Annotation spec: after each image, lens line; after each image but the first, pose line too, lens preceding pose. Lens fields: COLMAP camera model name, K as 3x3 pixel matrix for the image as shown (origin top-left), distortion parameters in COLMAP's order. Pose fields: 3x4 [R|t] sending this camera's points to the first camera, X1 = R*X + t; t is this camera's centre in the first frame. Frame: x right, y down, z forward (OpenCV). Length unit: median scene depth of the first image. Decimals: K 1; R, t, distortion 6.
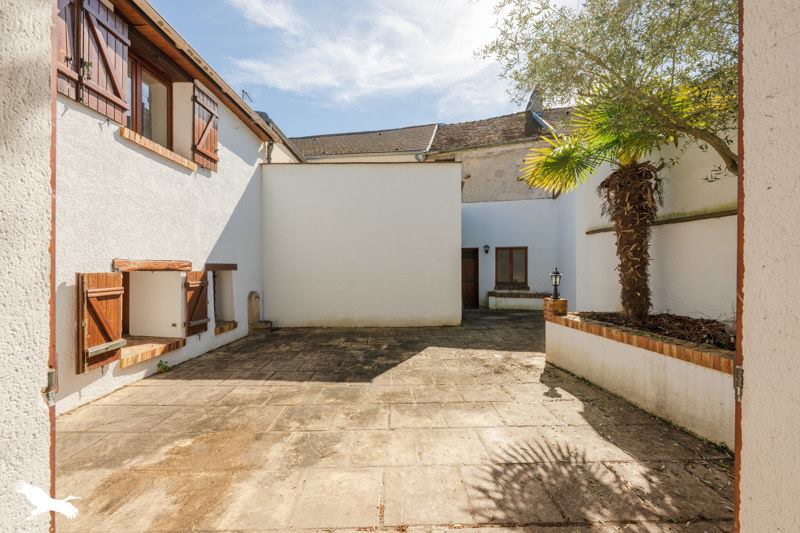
lens RADIAL K [[320.7, 0, 400.0], [0, 320.7, 265.5], [0, 0, 1]] dist [0.003501, -0.000018]
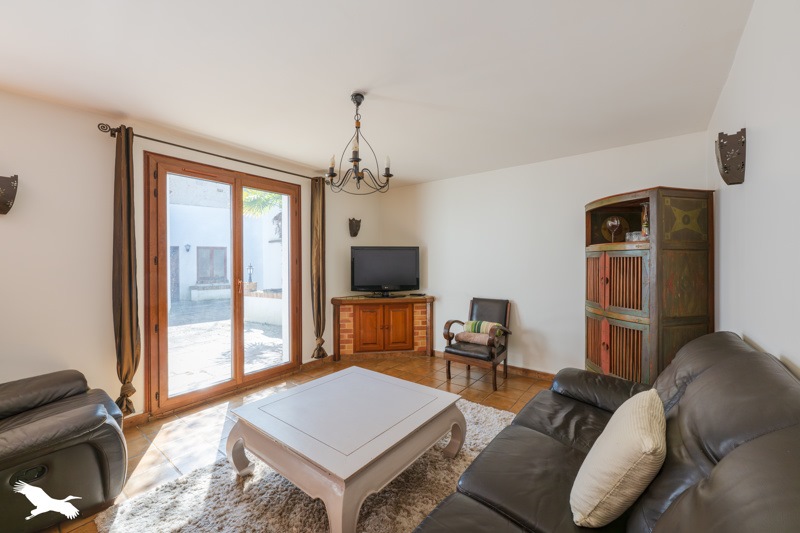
lens RADIAL K [[320.7, 0, 399.1], [0, 320.7, 264.9], [0, 0, 1]] dist [0.003501, -0.000018]
pose [[0.631127, -0.005530, 0.775659, -0.316635], [0.002577, 0.999984, 0.005032, 0.009678], [-0.775675, -0.001177, 0.631132, -0.646277]]
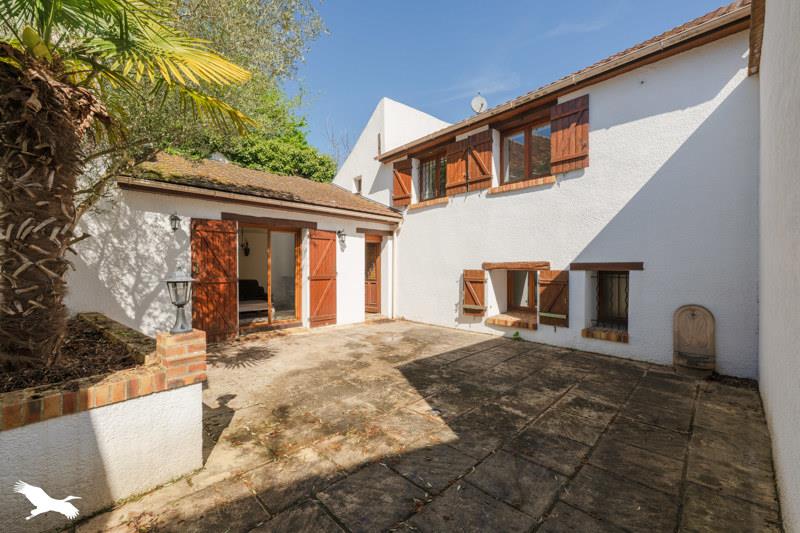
lens RADIAL K [[320.7, 0, 402.7], [0, 320.7, 267.1], [0, 0, 1]] dist [0.003501, -0.000018]
pose [[-0.719805, -0.002755, -0.694171, 0.572085], [0.002847, 0.999972, -0.006921, 0.013484], [0.694171, -0.006958, -0.719777, 1.544807]]
